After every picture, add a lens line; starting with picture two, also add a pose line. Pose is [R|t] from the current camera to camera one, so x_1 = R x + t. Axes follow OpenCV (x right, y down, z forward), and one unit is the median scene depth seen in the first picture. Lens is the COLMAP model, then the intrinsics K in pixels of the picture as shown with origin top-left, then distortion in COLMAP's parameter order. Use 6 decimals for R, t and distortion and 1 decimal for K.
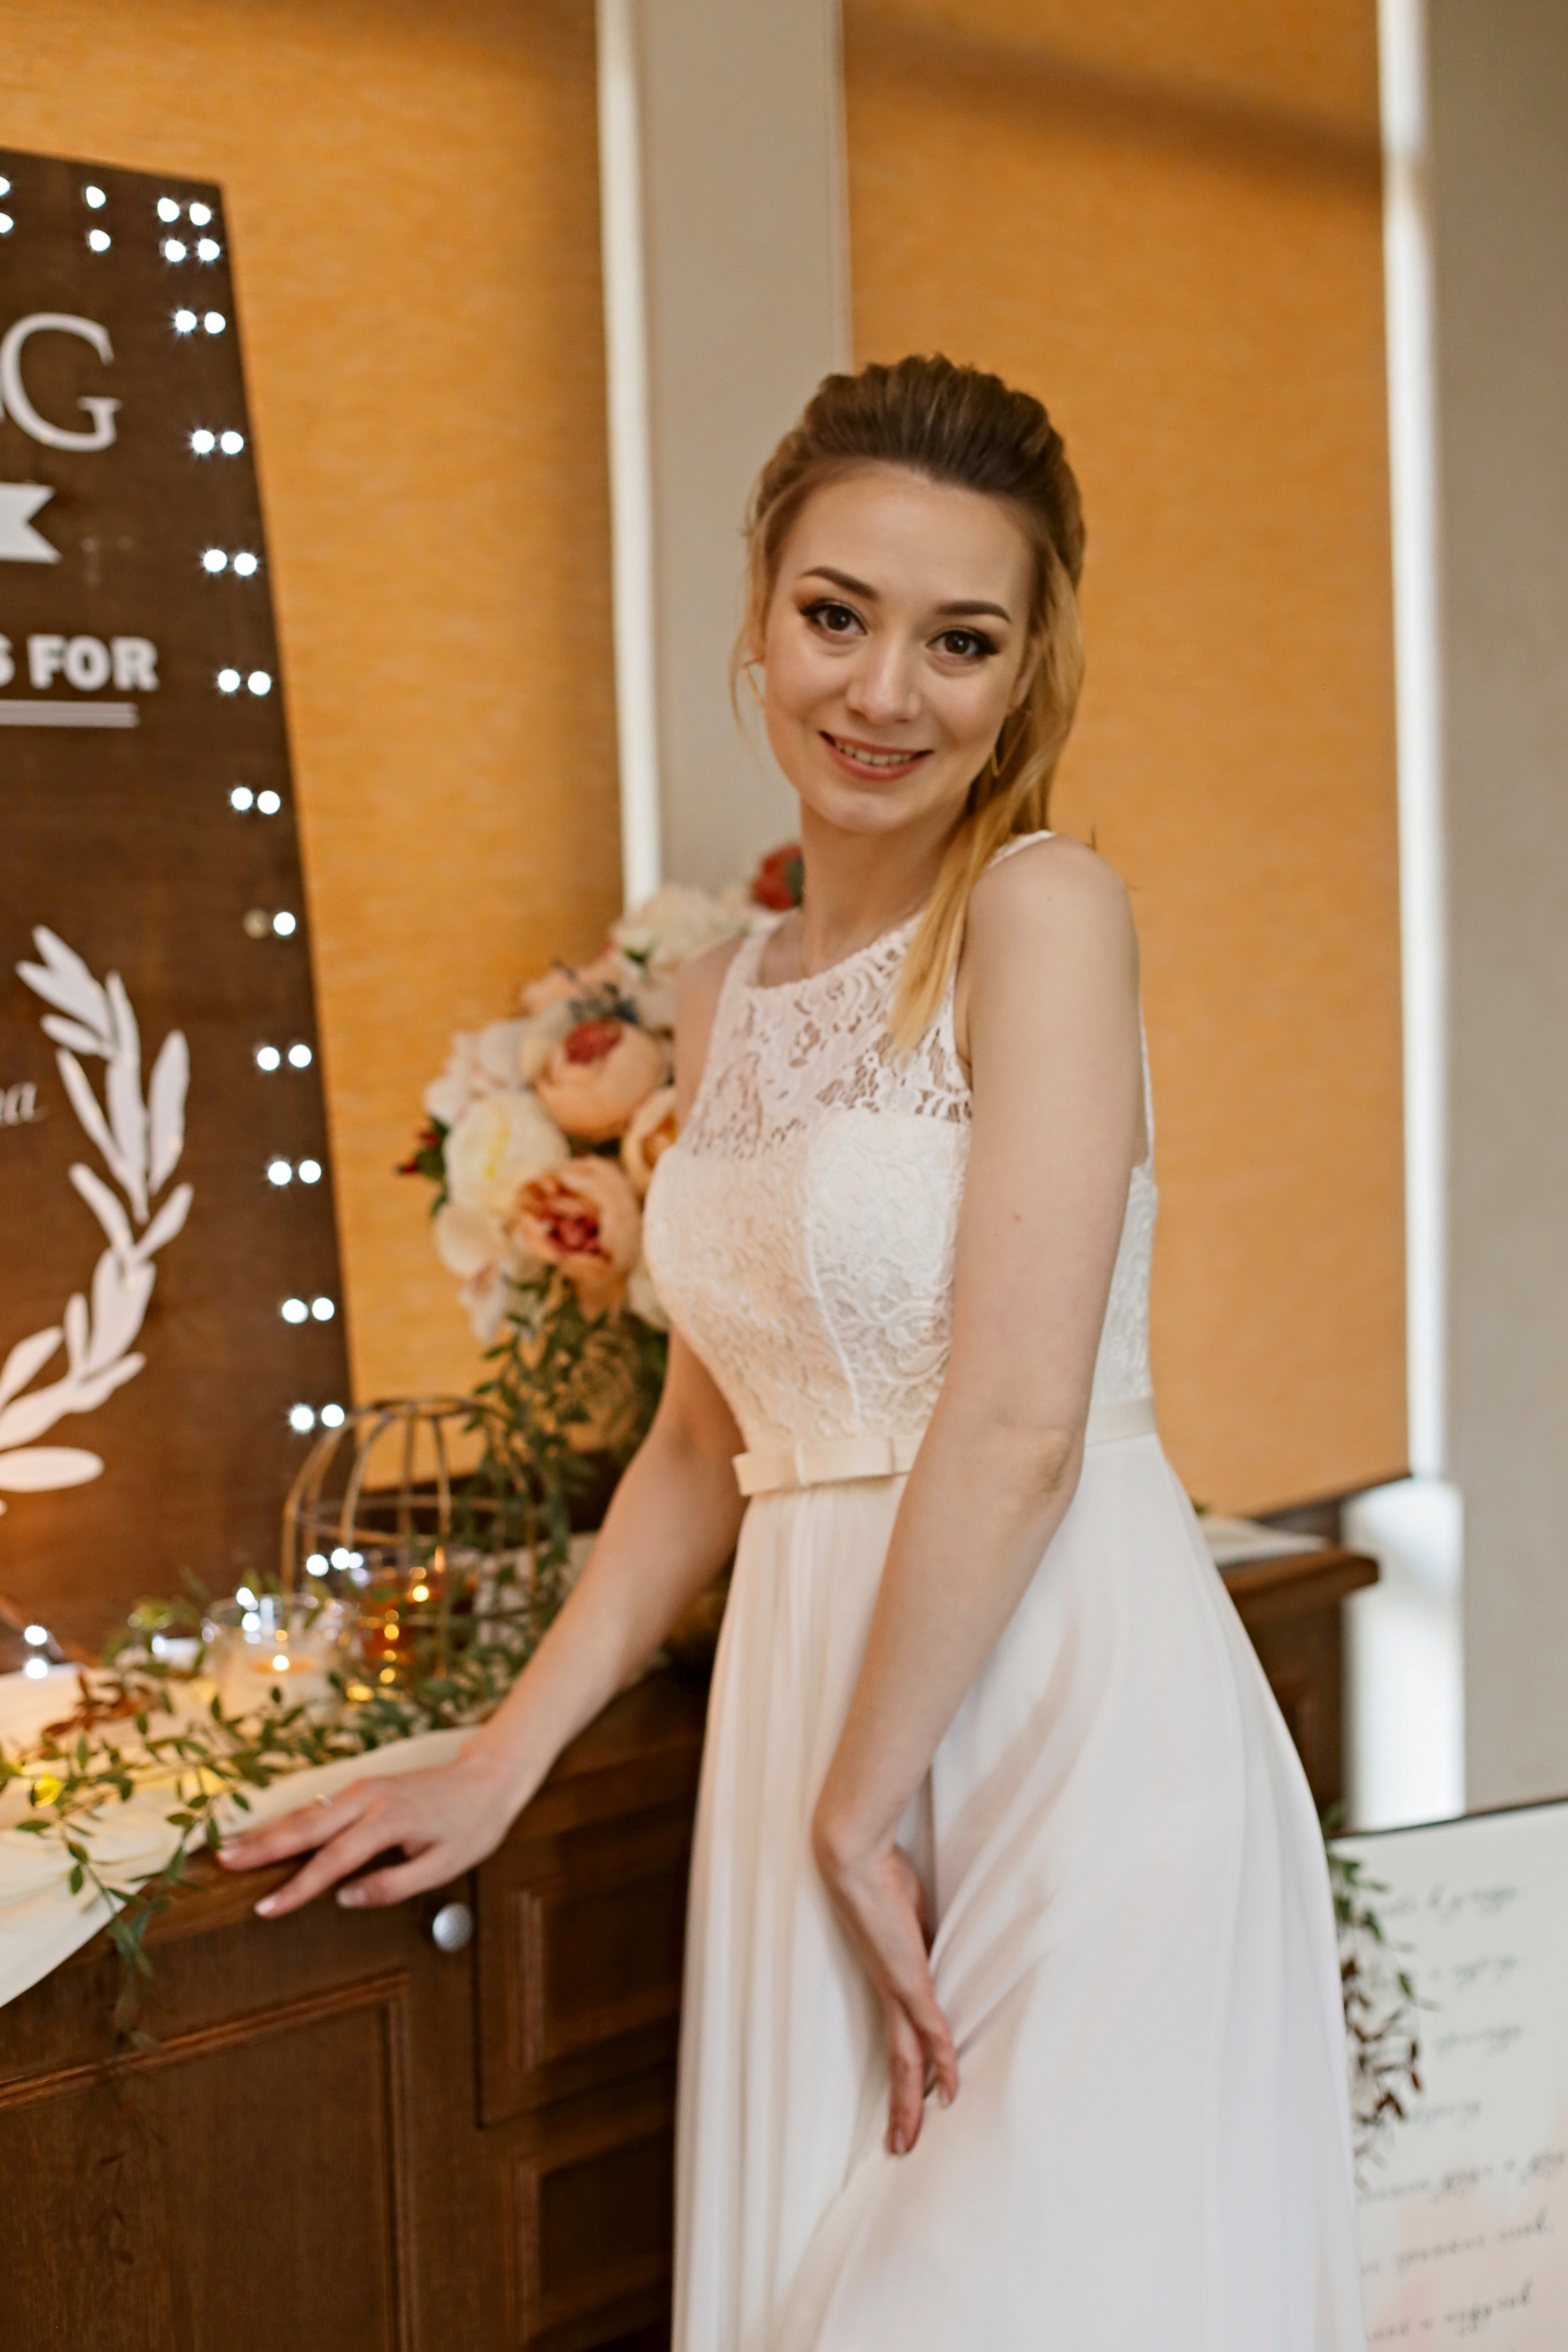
lens RADIAL K [[3485.7, 0, 784.0], [0, 3485.7, 1176.0], [0, 0, 1]] dist [-0.151085, 0.111922]
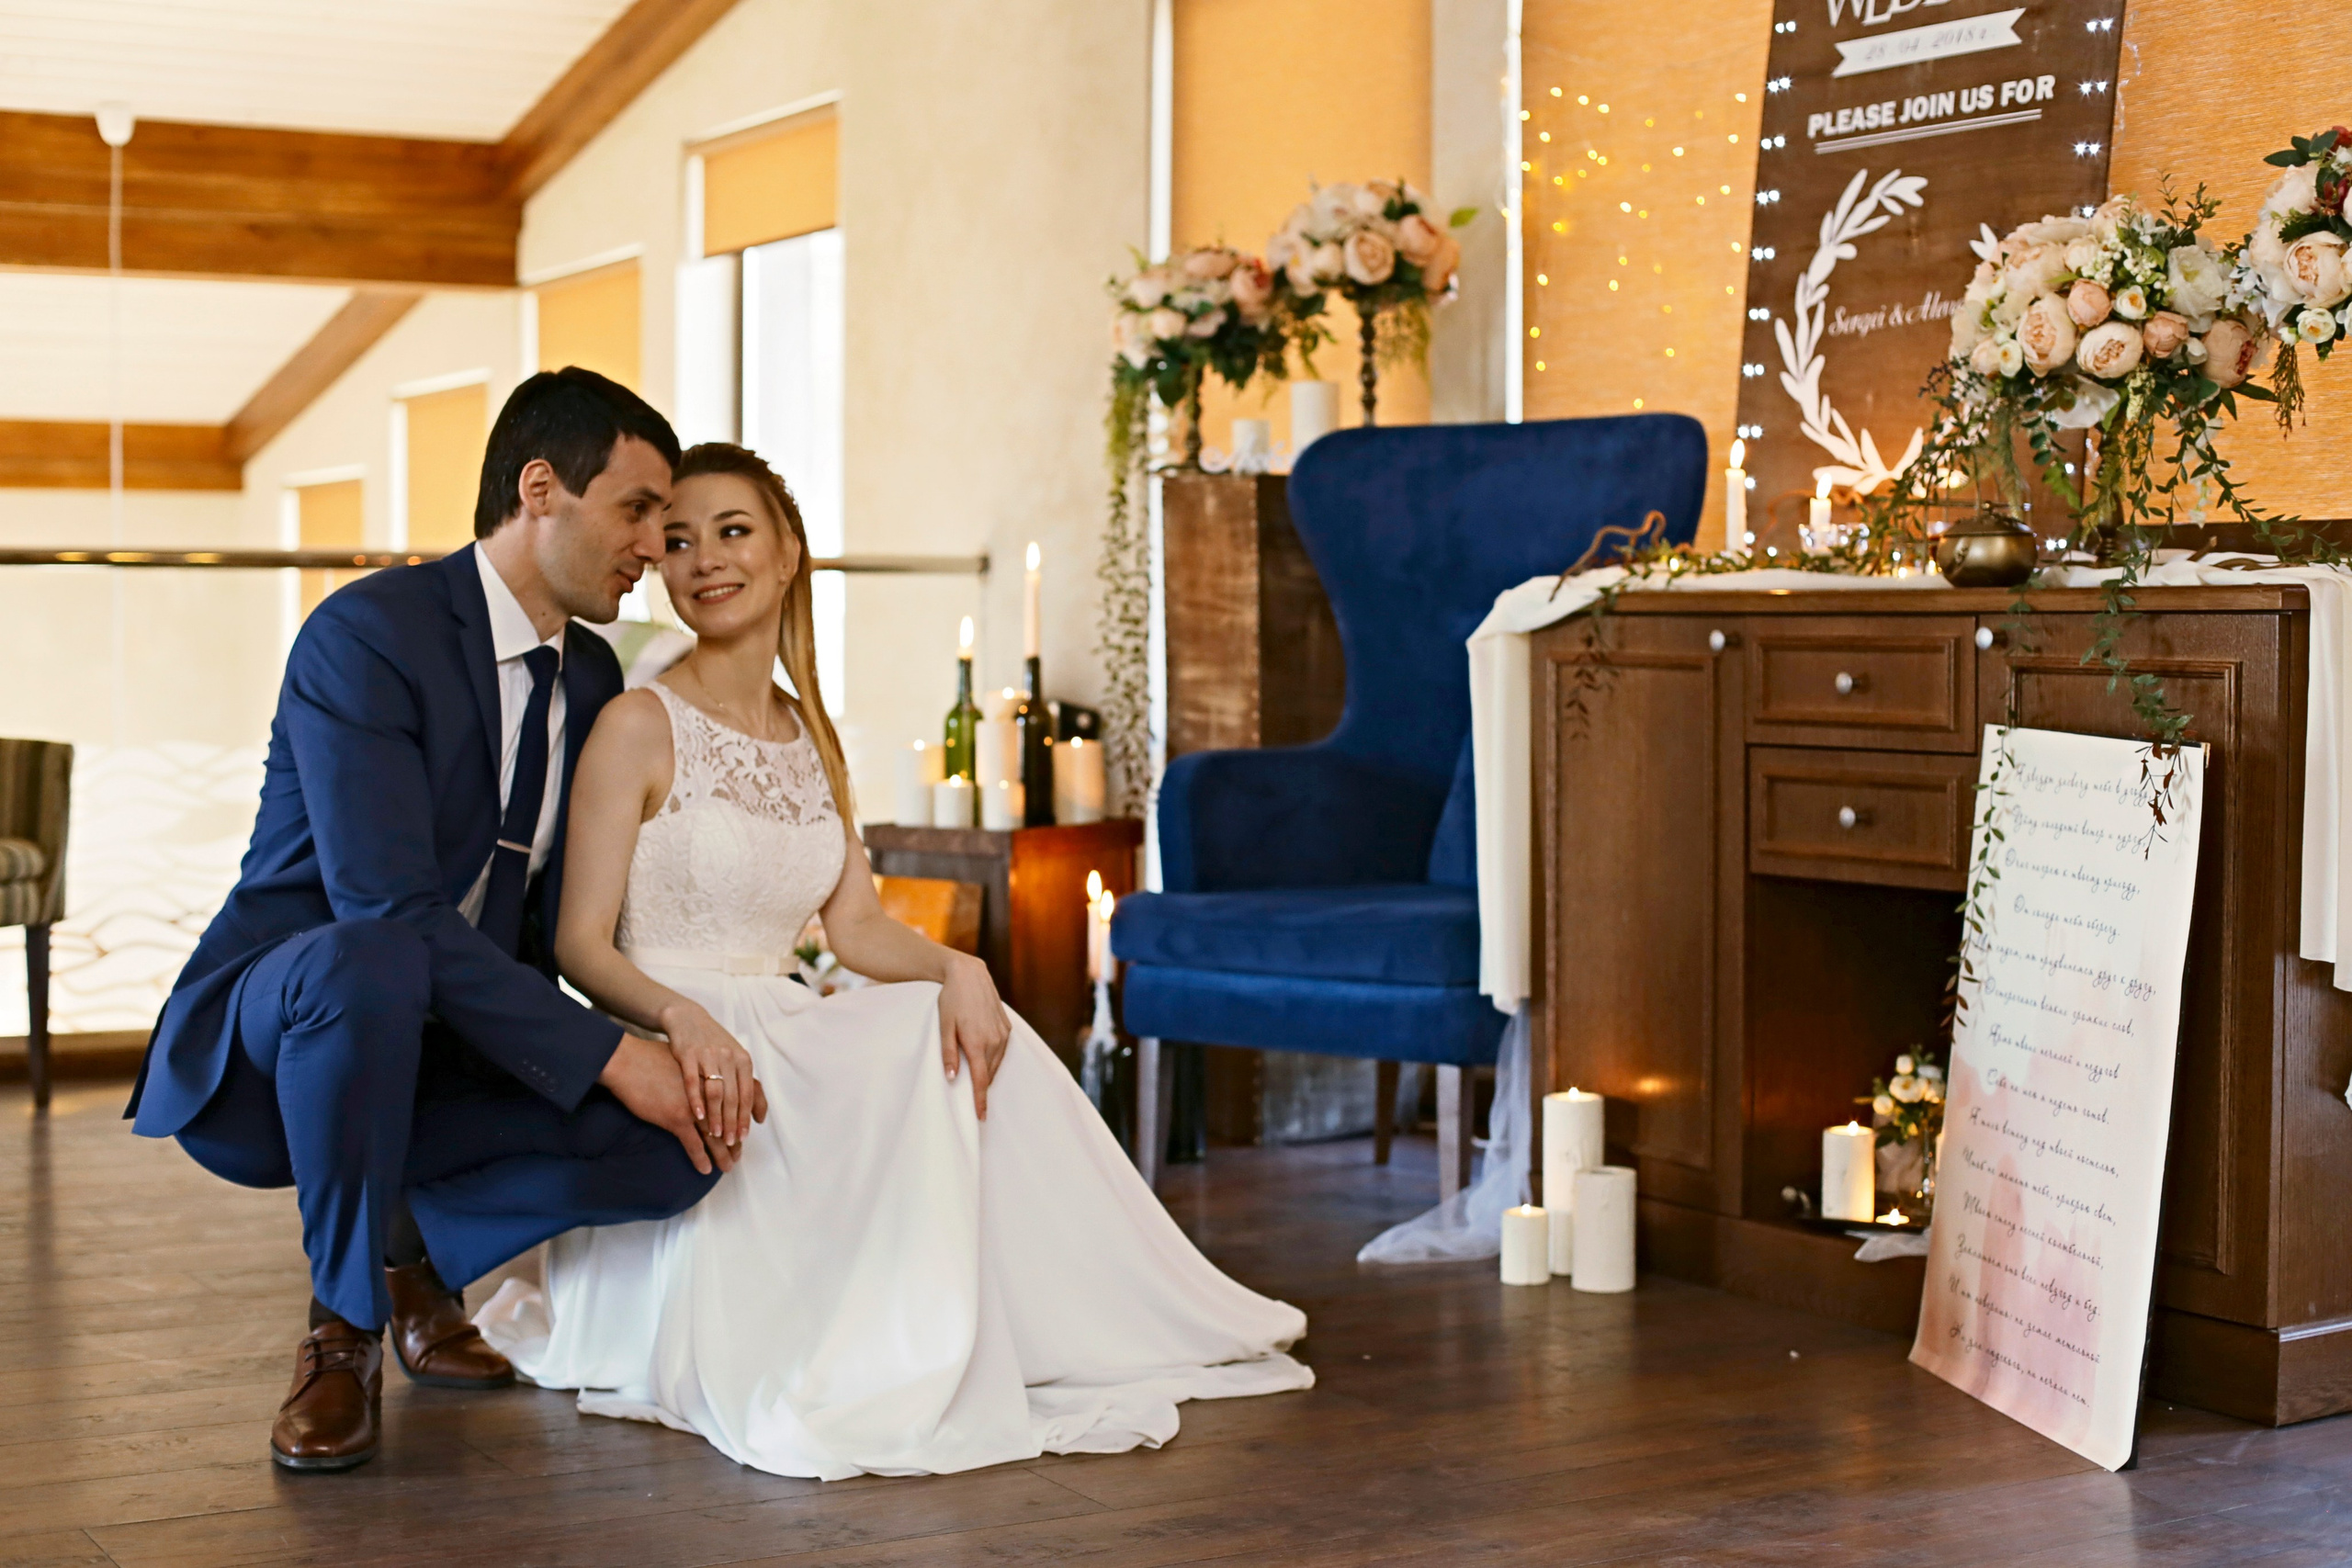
lens RADIAL K [[3454.4, 0, 1176.0], [0, 3454.4, 784.0], [0, 0, 1]] dist [-0.159921, 0.189994]
pose [[-0.251397, 0.072221, -0.965186, 1.873961], [-0.073702, 0.992888, 0.093491, 0.105522], [0.965074, 0.094640, -0.244286, 1.035910]]
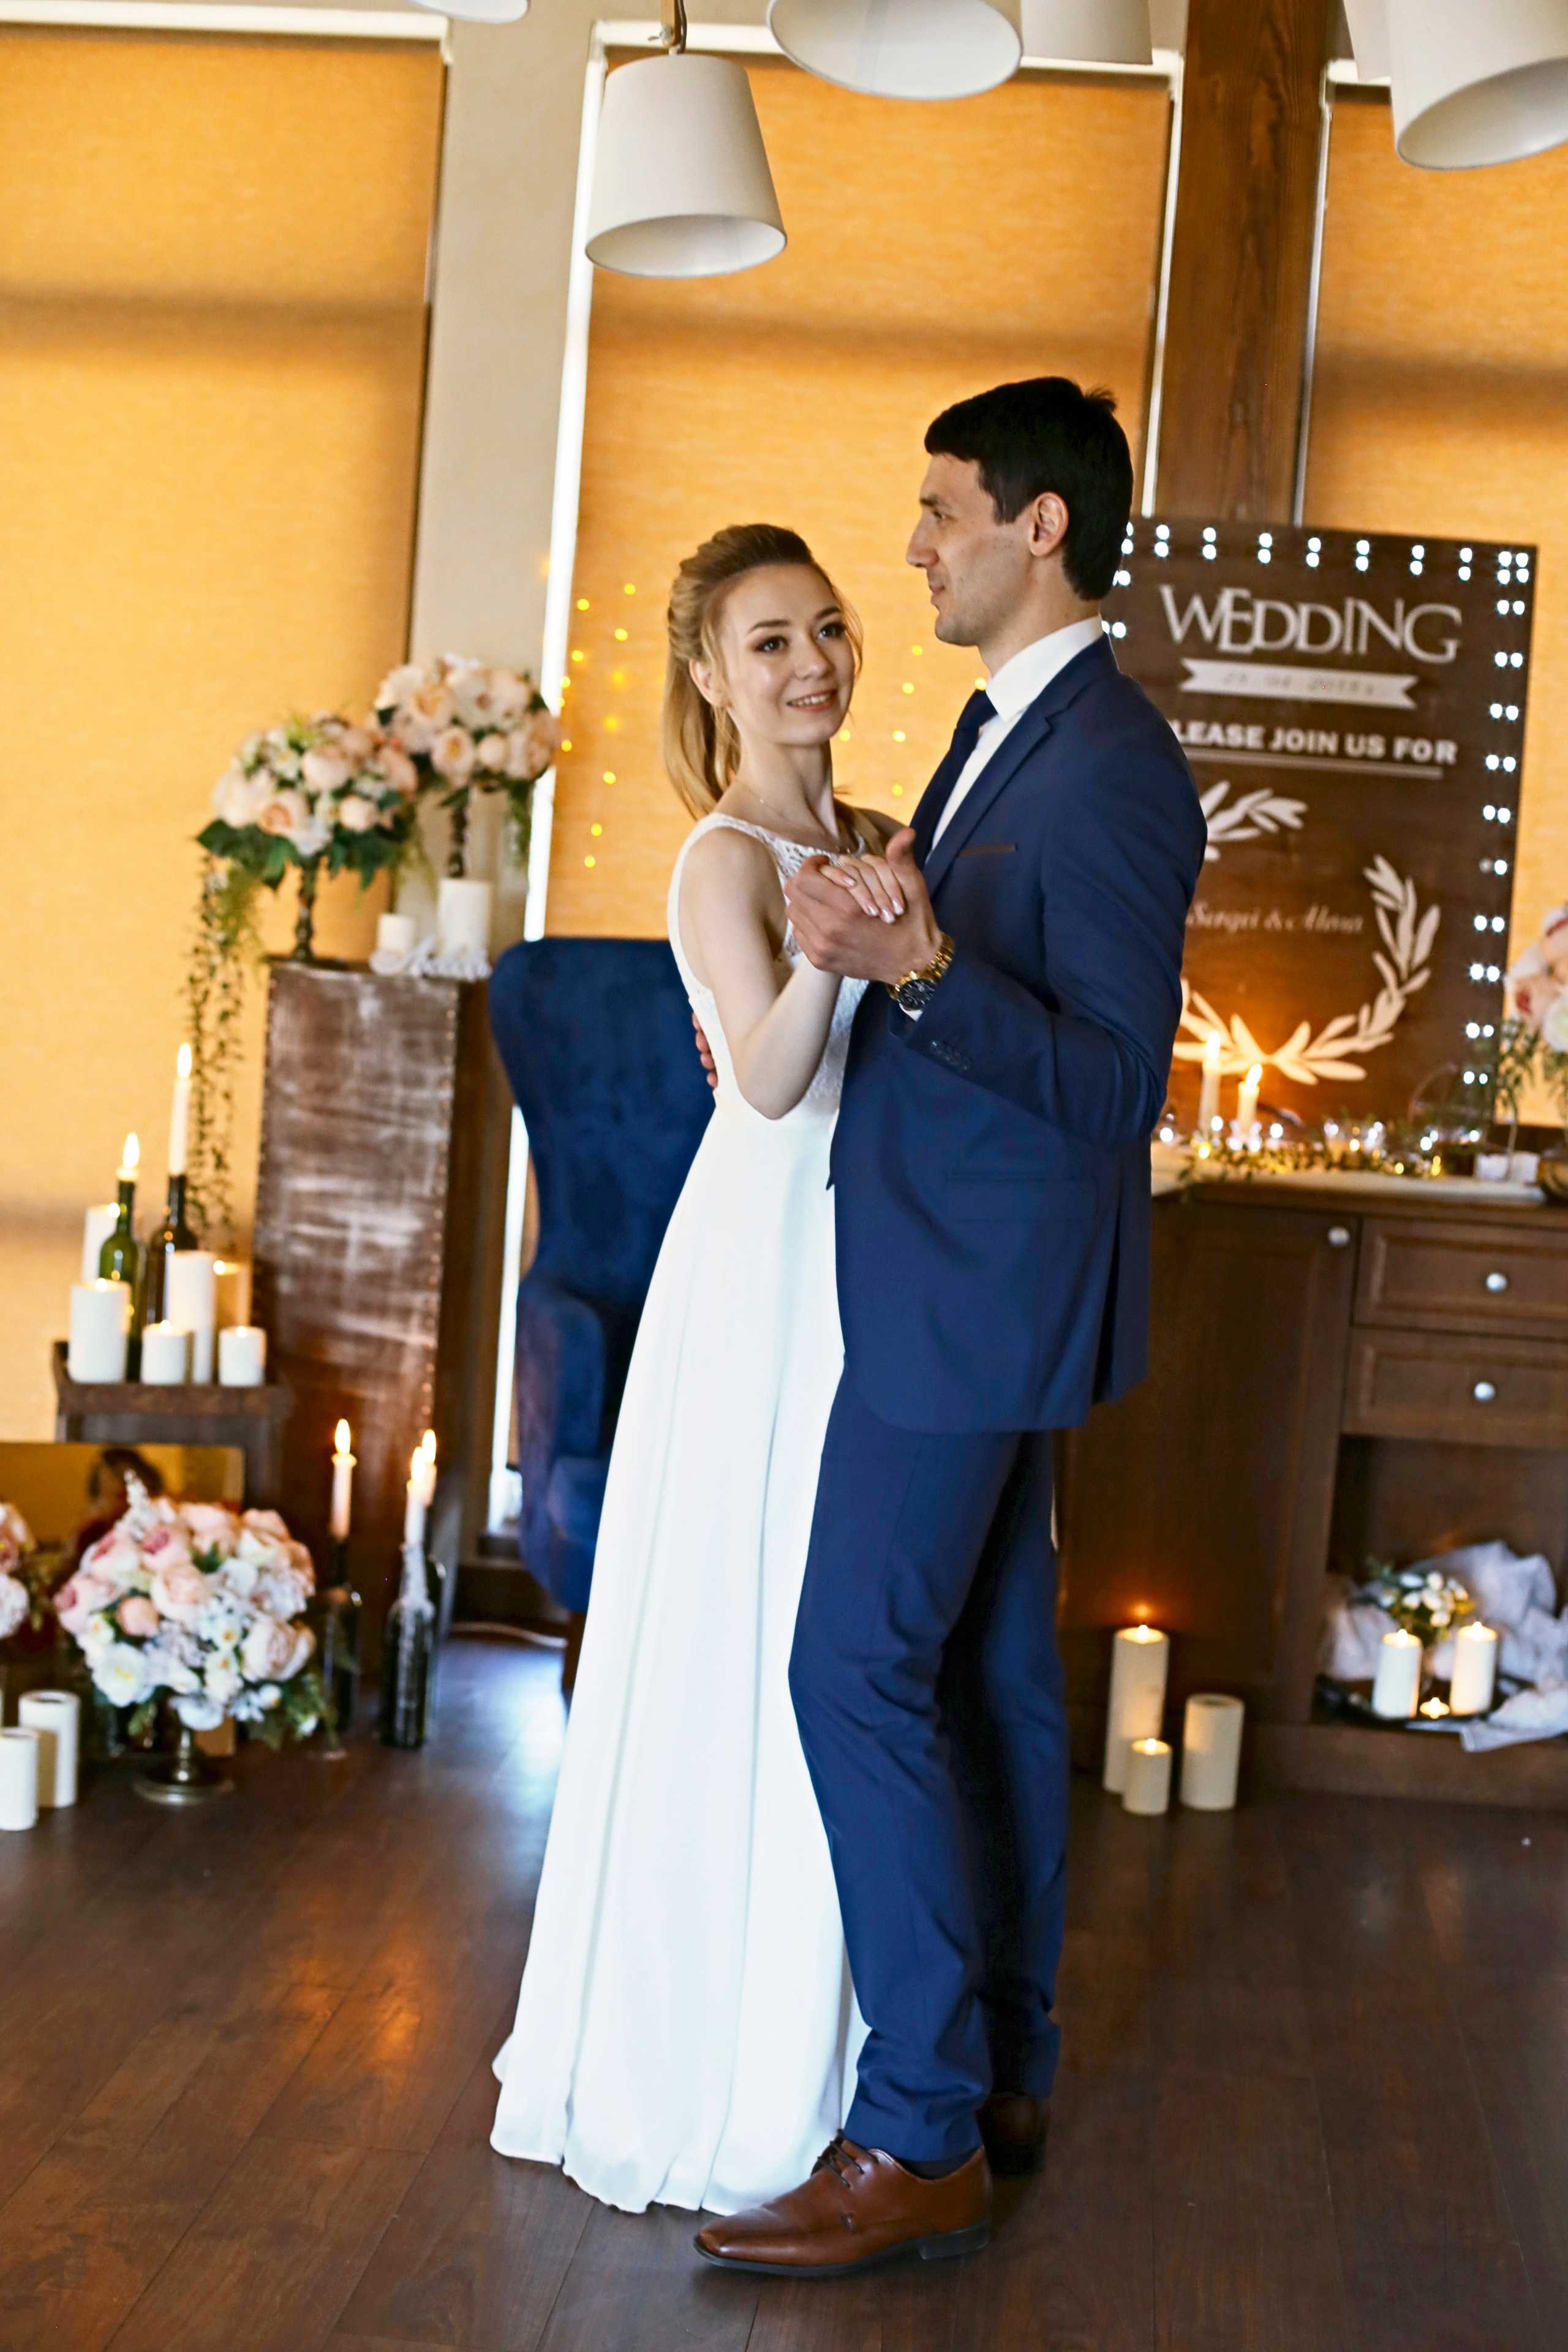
lens RADIAL K [[3454.7, 0, 784.0], [0, 3454.7, 1176.0], [0, 0, 1]] dist [-0.159921, 0.189994]
pose [[0.623215, 0.154533, -0.766631, 1.399077], [-0.148628, 0.985821, 0.077892, 0.025054], [0.767797, 0.065399, 0.637346, -0.852585]]
